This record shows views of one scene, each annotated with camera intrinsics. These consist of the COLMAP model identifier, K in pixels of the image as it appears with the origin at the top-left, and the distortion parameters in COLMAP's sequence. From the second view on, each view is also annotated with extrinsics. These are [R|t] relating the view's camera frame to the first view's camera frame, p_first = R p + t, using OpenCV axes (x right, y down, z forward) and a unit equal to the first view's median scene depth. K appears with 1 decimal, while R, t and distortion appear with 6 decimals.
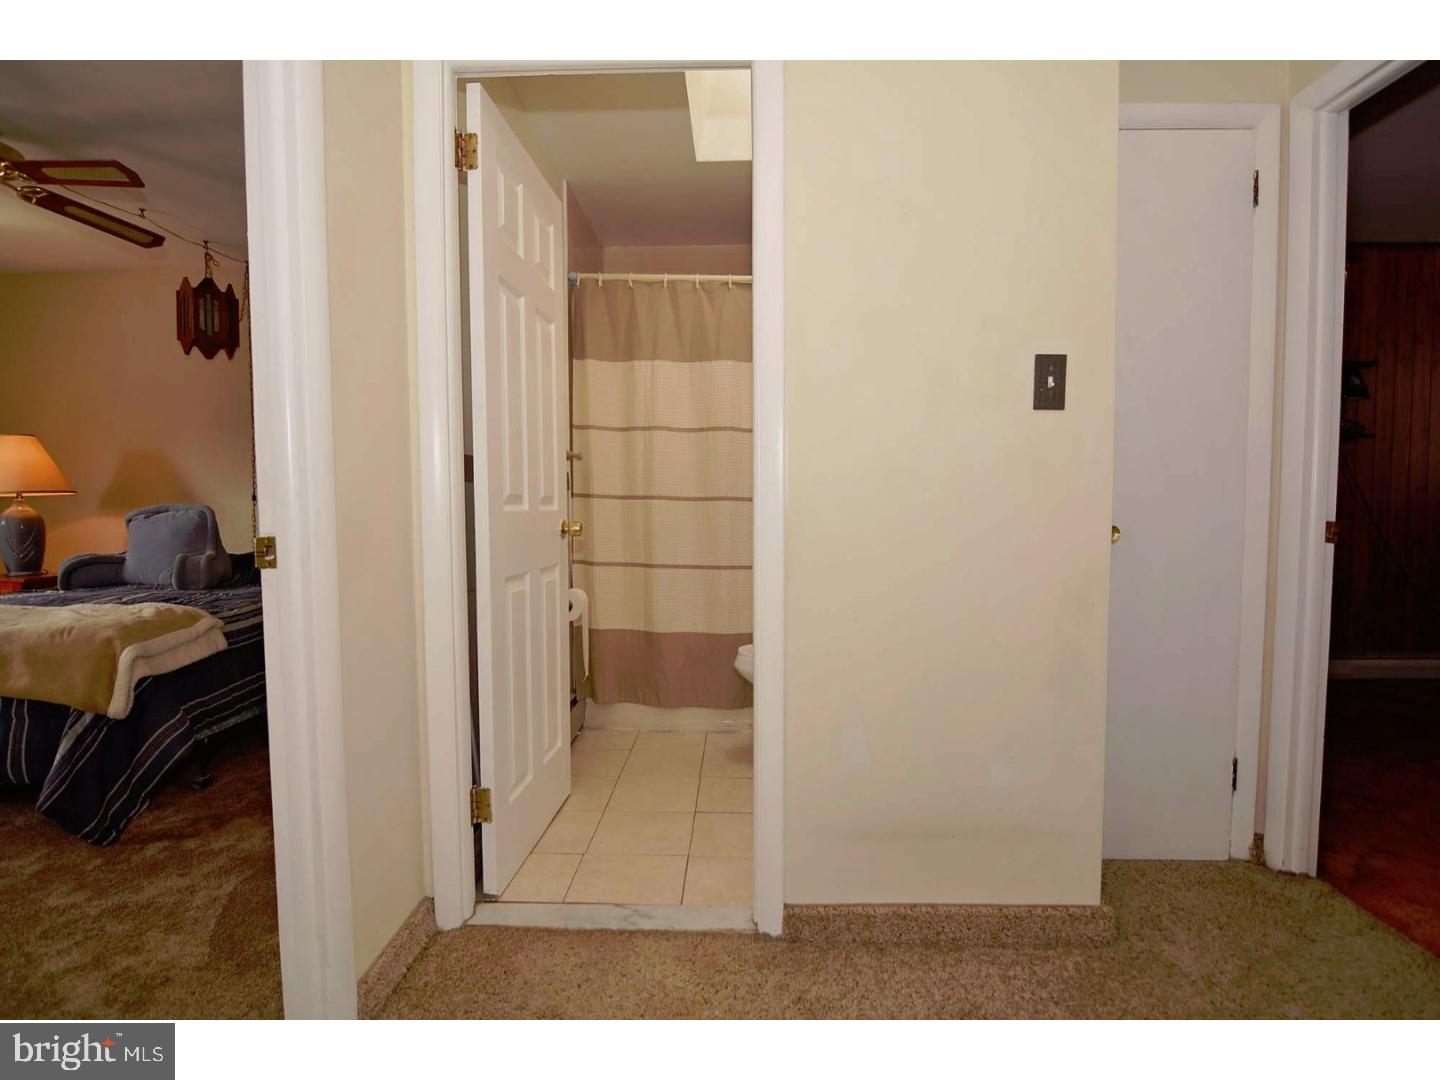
lens RADIAL K [[696.2, 0, 713.9], [0, 696.2, 545.3], [0, 0, 1]] dist [-0.023866, -0.004134]
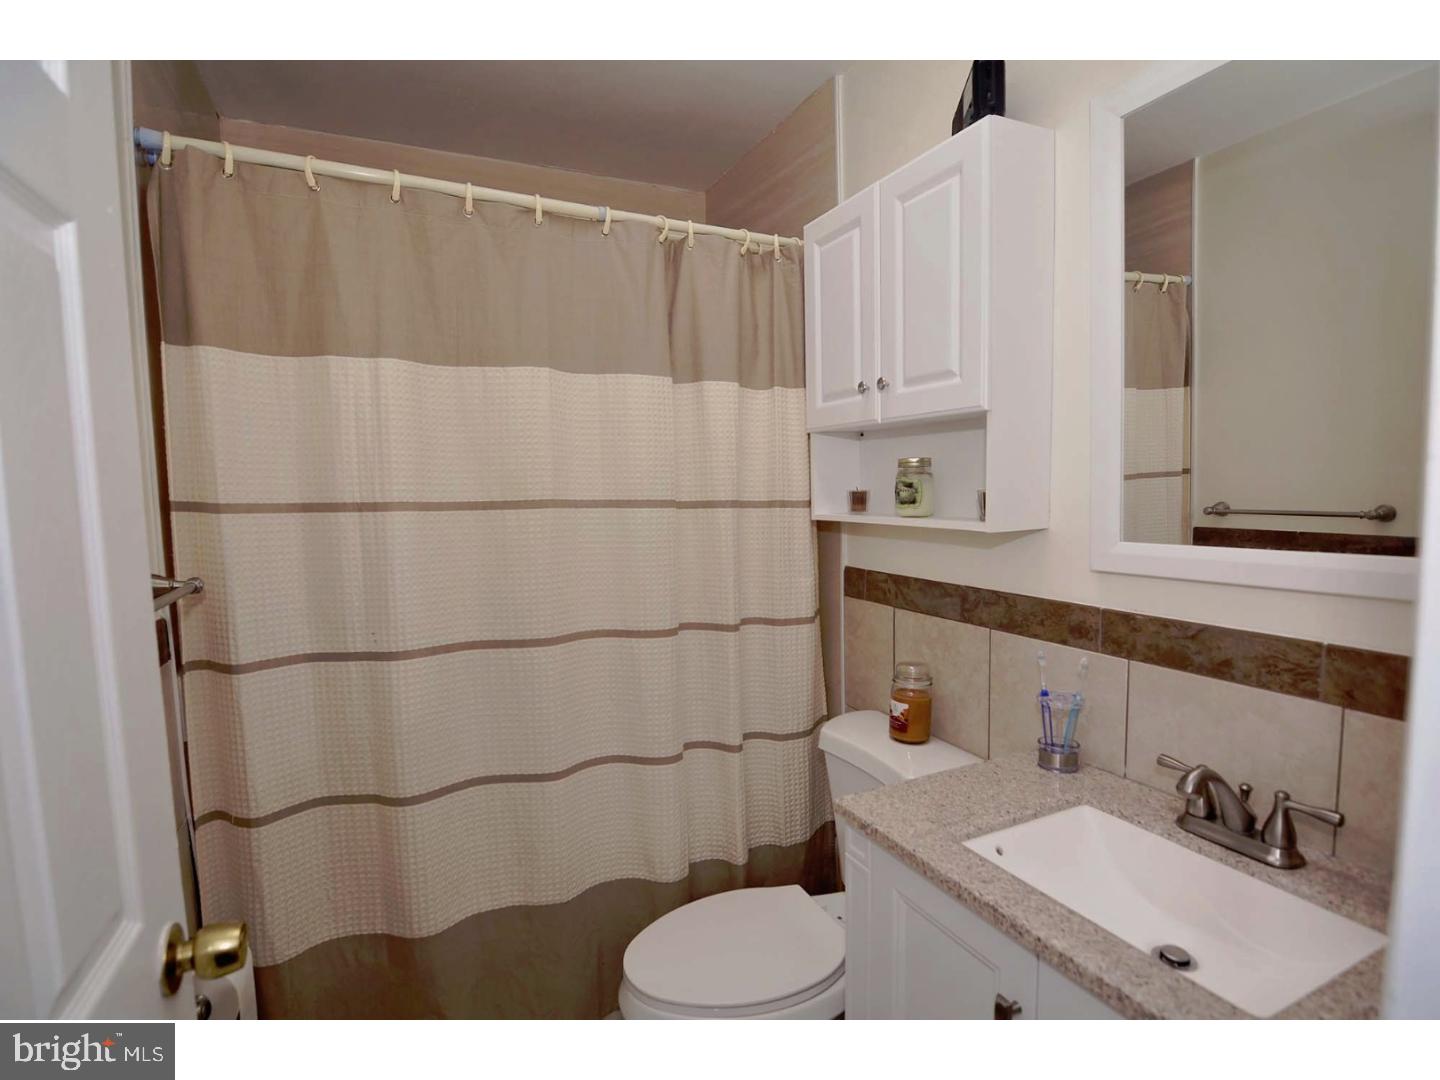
lens RADIAL K [[693.2, 0, 707.1], [0, 693.2, 548.4], [0, 0, 1]] dist [-0.018732, -0.001048]
pose [[0.899606, -0.055382, 0.433177, -0.093921], [0.055902, 0.998369, 0.011548, -0.134130], [-0.433110, 0.013827, 0.901235, 0.499703]]
